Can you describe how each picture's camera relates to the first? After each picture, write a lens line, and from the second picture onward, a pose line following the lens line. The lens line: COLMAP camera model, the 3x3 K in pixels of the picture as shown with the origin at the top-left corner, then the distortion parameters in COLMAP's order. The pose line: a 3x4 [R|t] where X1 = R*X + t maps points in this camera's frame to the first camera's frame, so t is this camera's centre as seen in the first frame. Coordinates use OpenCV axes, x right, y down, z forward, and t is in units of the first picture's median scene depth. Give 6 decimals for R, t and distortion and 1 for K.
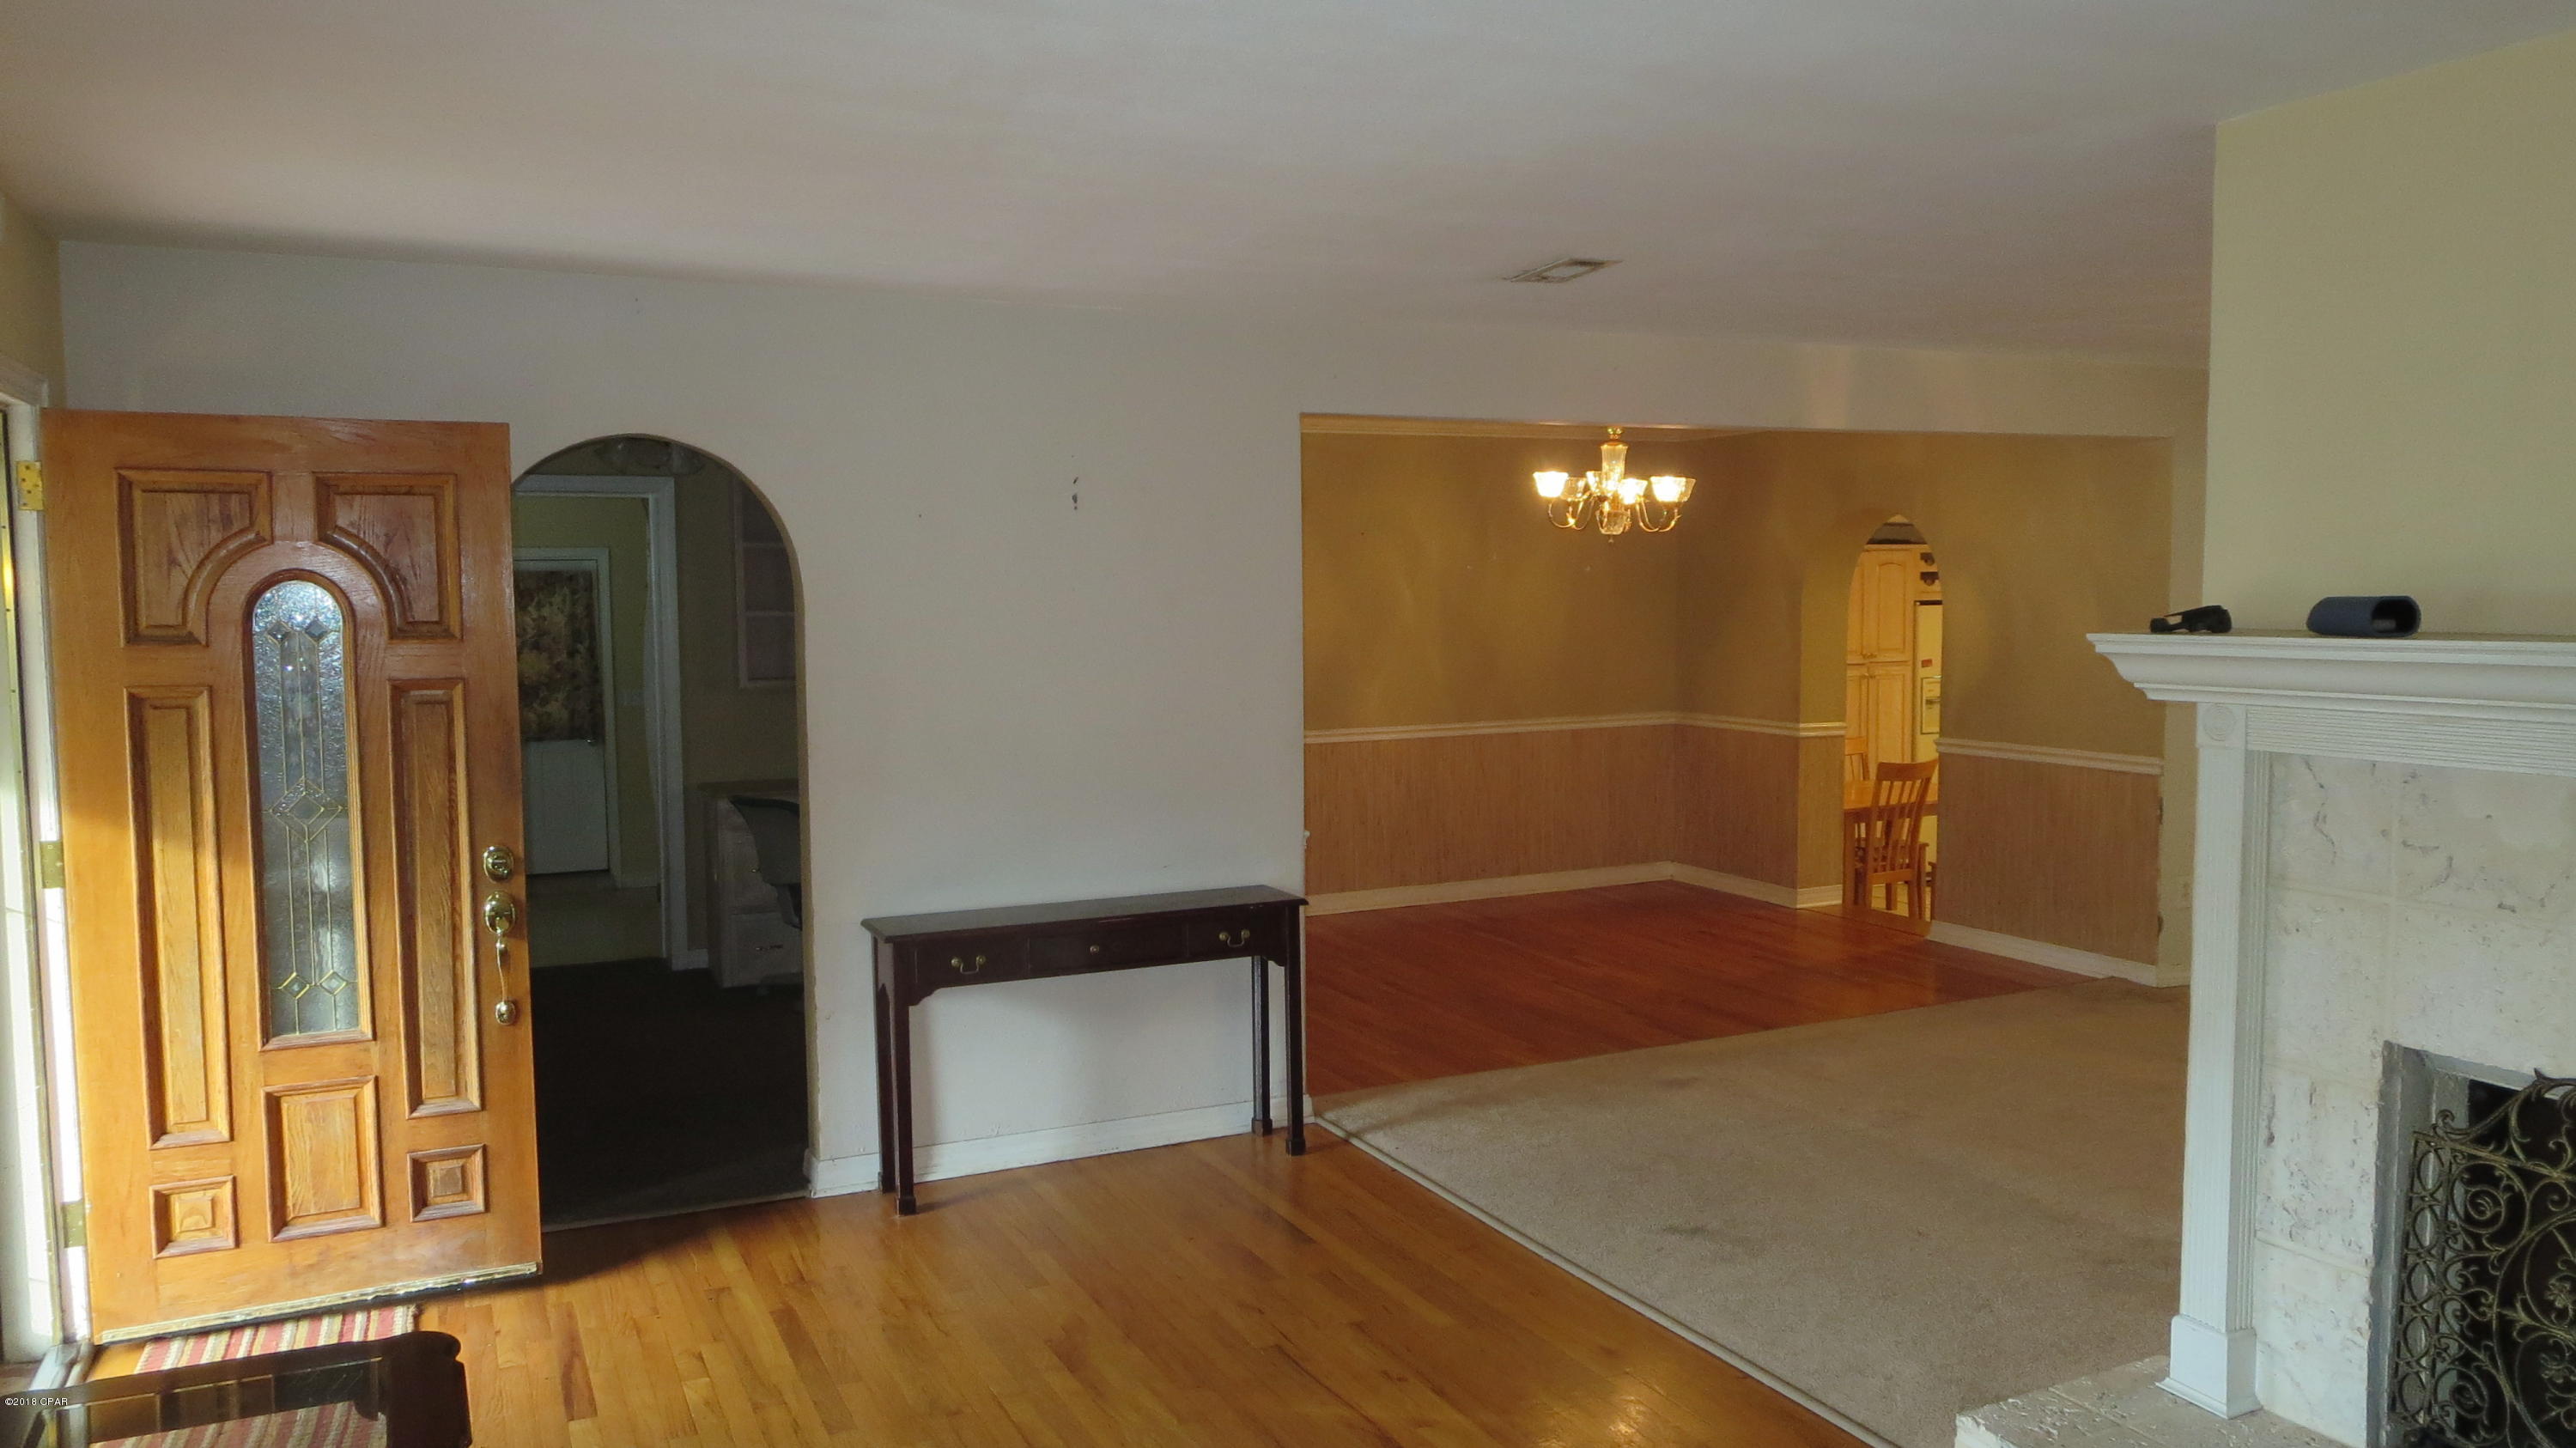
lens RADIAL K [[1845.7, 0, 1289.0], [0, 1845.7, 721.4], [0, 0, 1]] dist [-0.018218, 0.010231]
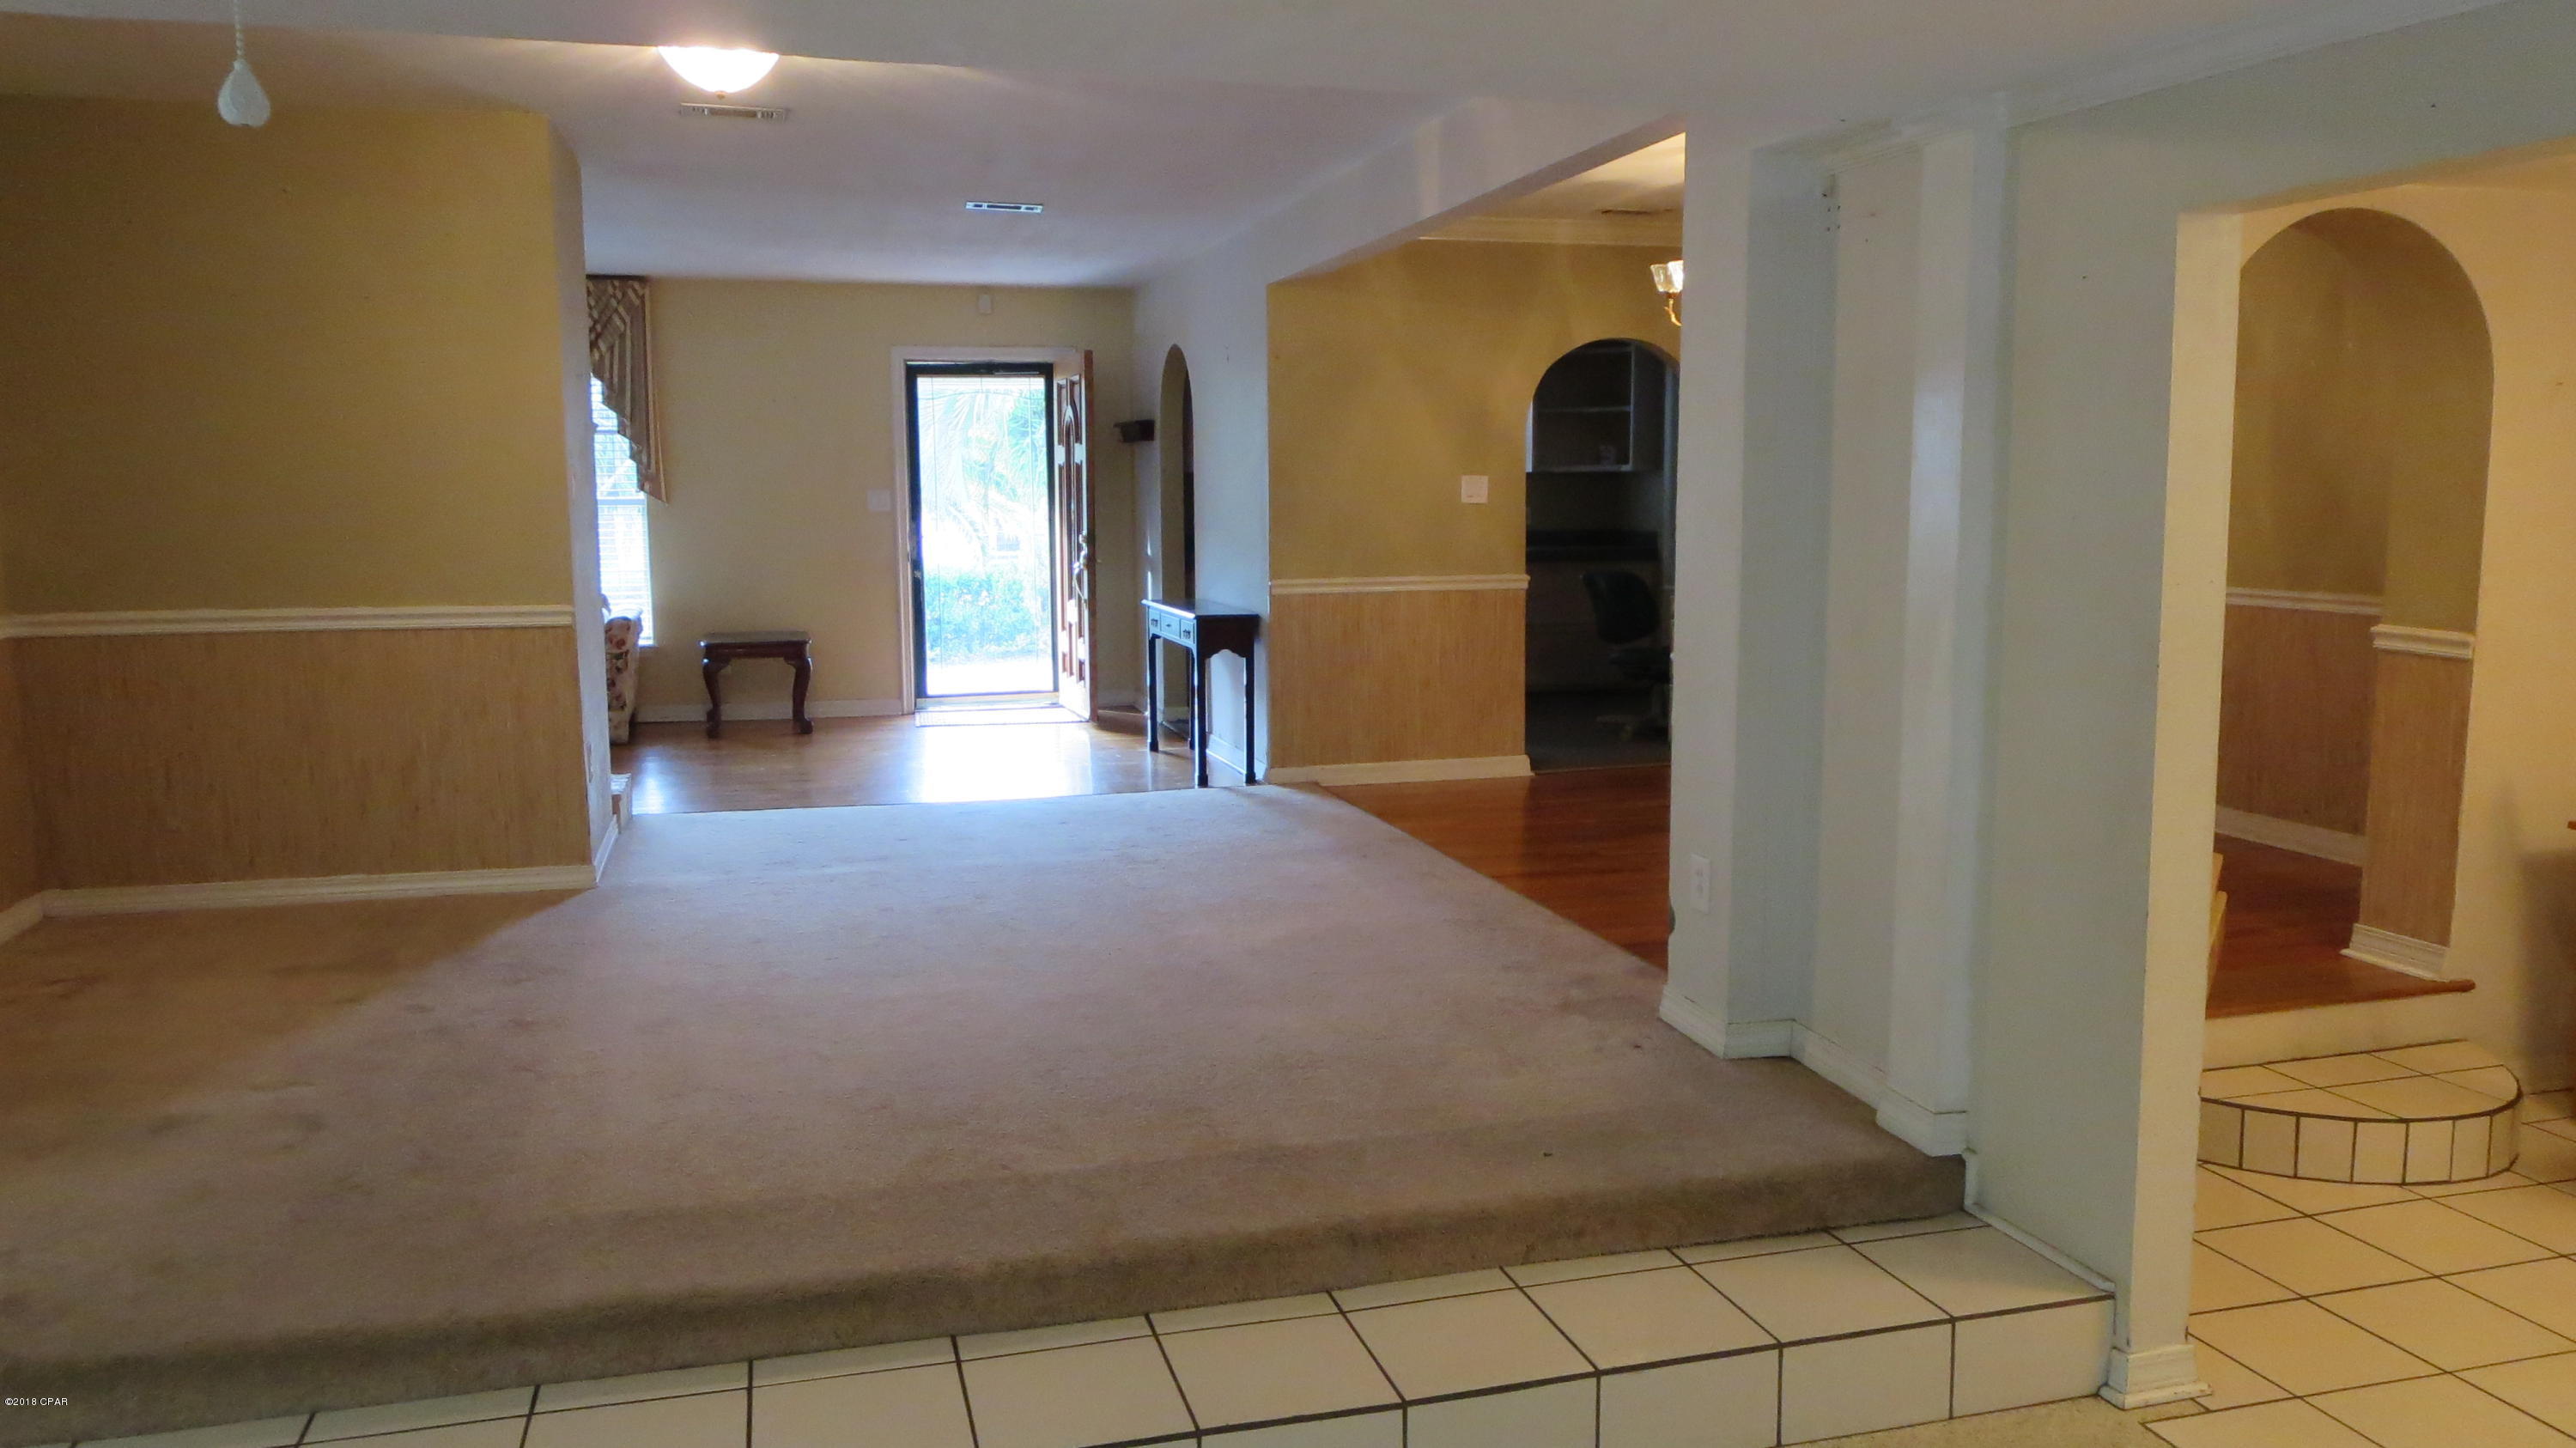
lens RADIAL K [[1845.7, 0, 1281.0], [0, 1845.7, 722.9], [0, 0, 1]] dist [-0.018218, 0.010231]
pose [[-0.167082, 0.141615, -0.975720, 0.834376], [-0.061070, 0.986244, 0.153600, -0.032540], [0.984050, 0.085252, -0.156136, 0.738940]]
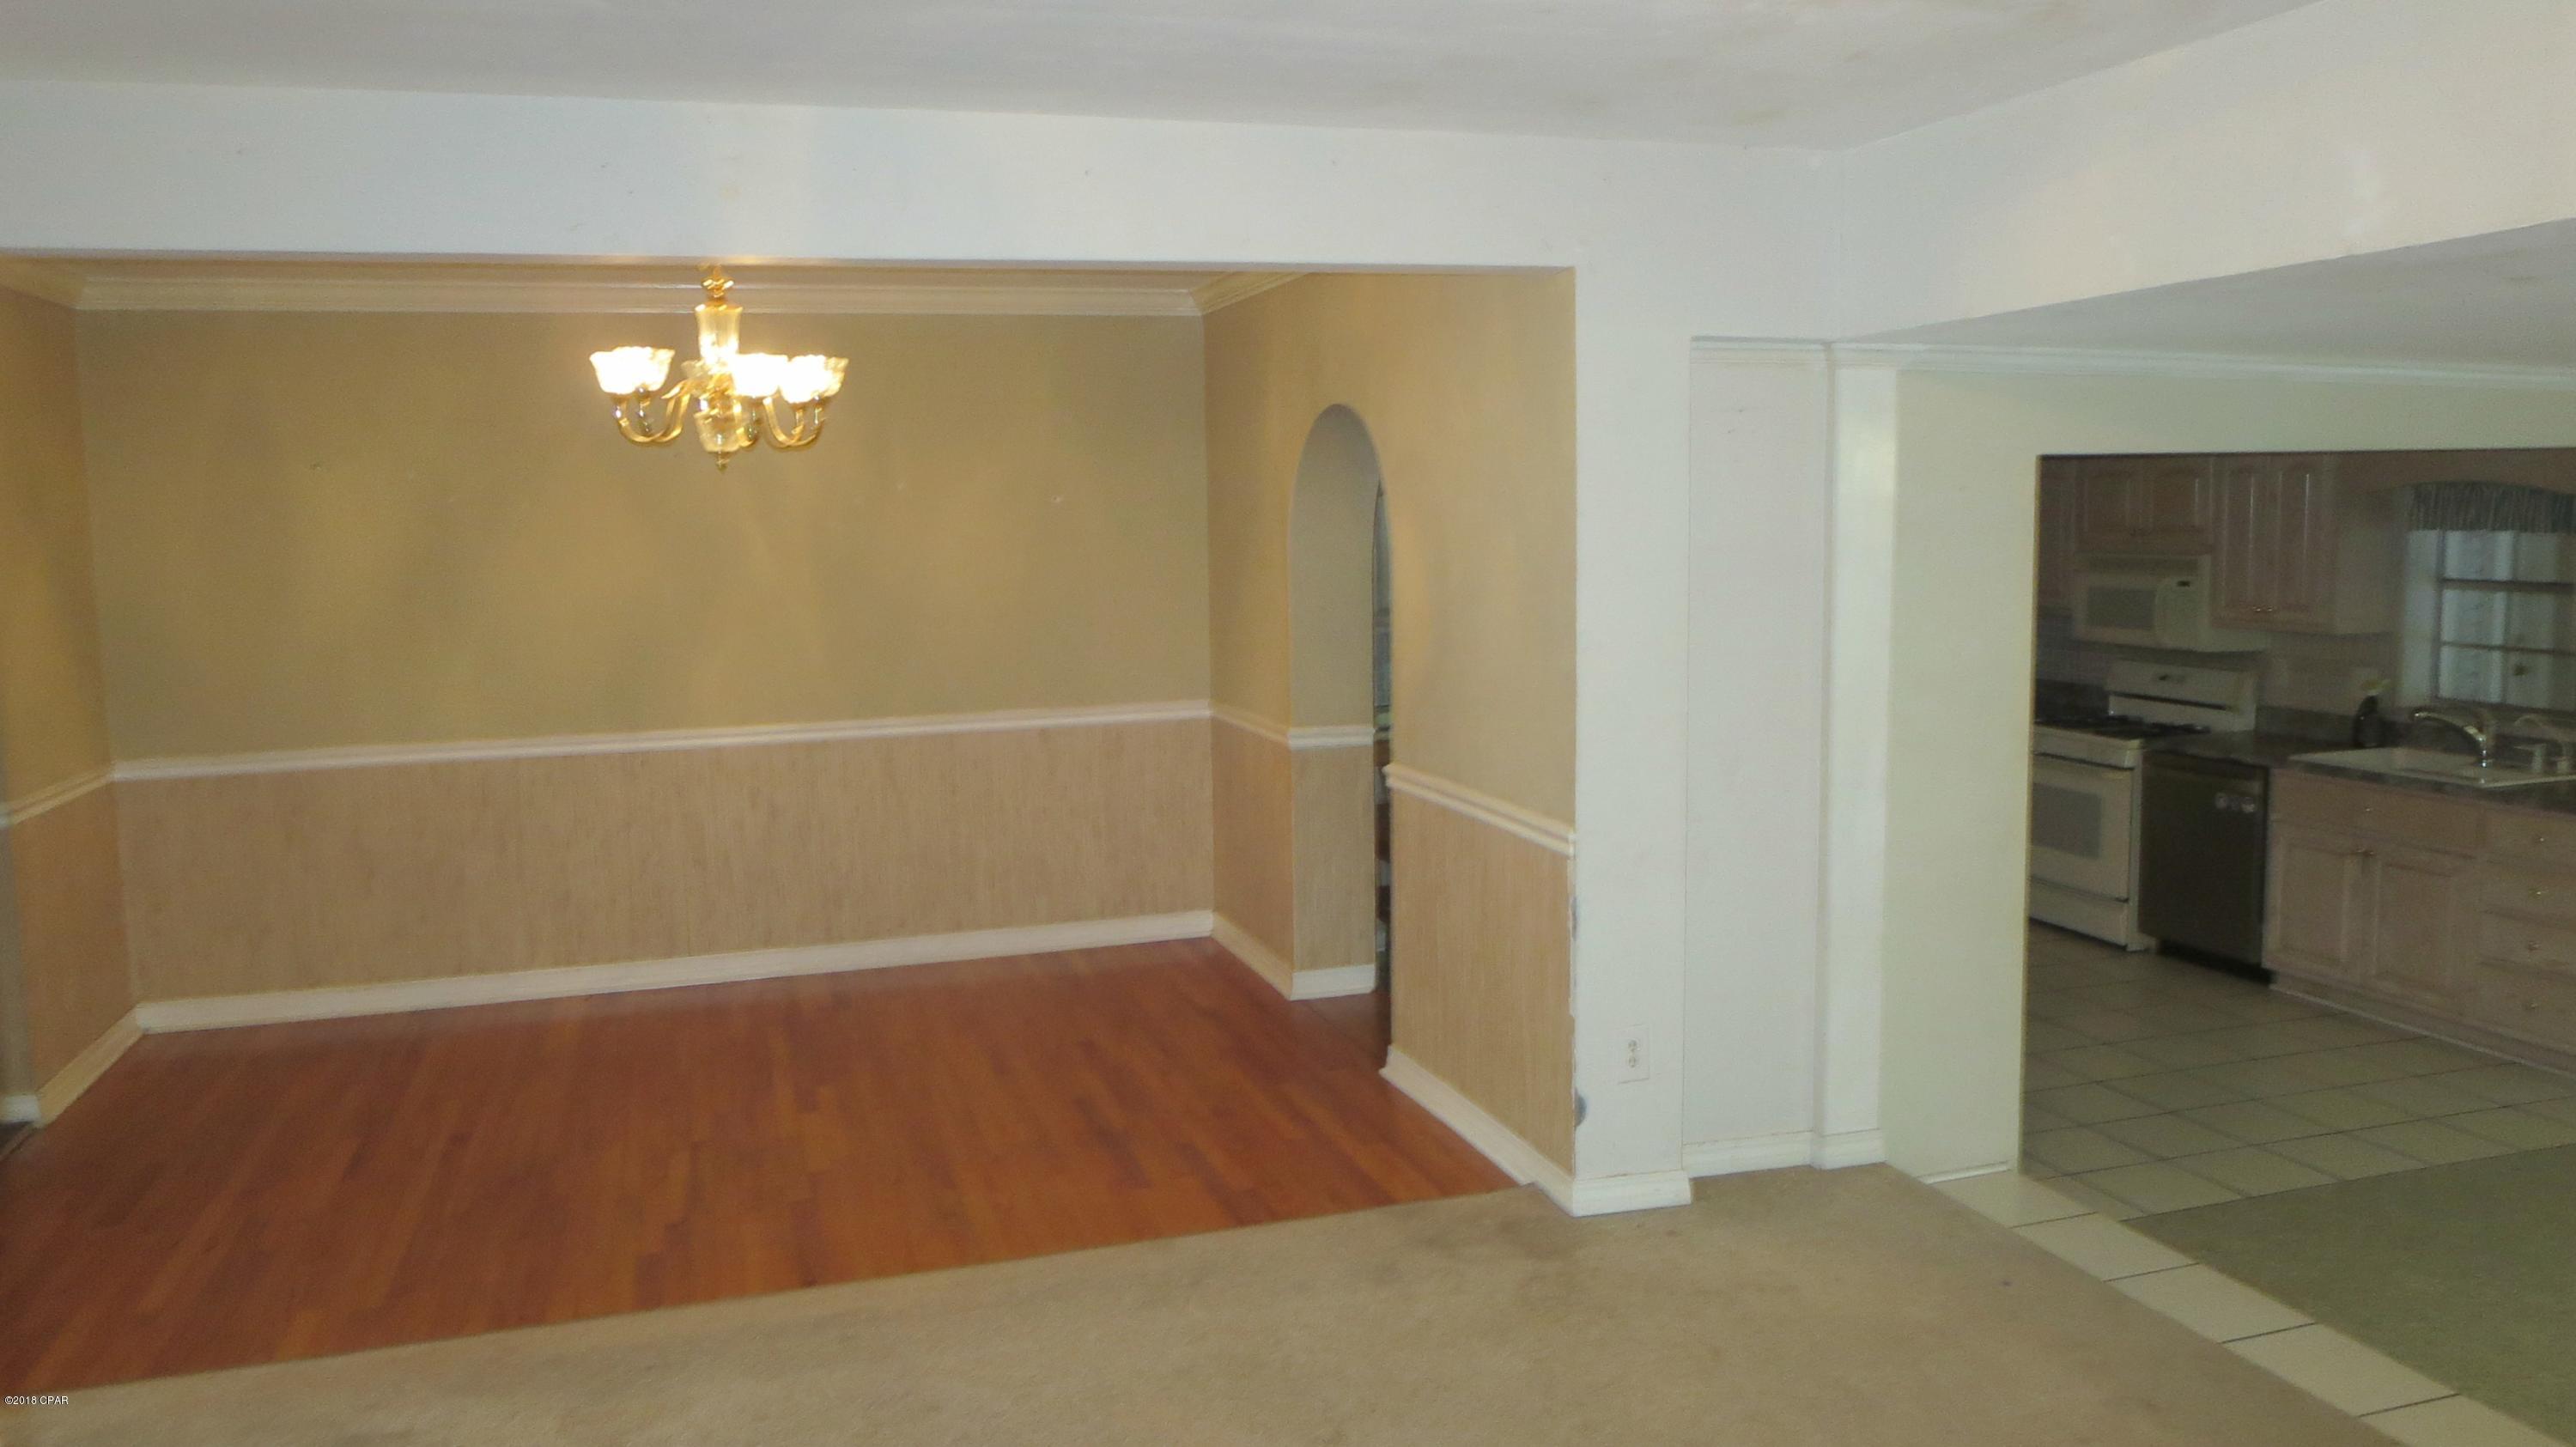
lens RADIAL K [[1845.6, 0, 1290.4], [0, 1845.6, 722.3], [0, 0, 1]] dist [-0.018218, 0.010231]
pose [[0.993762, 0.013644, -0.110684, 0.339160], [-0.009313, 0.999174, 0.039554, -0.028124], [0.111132, -0.038277, 0.993068, 0.309763]]
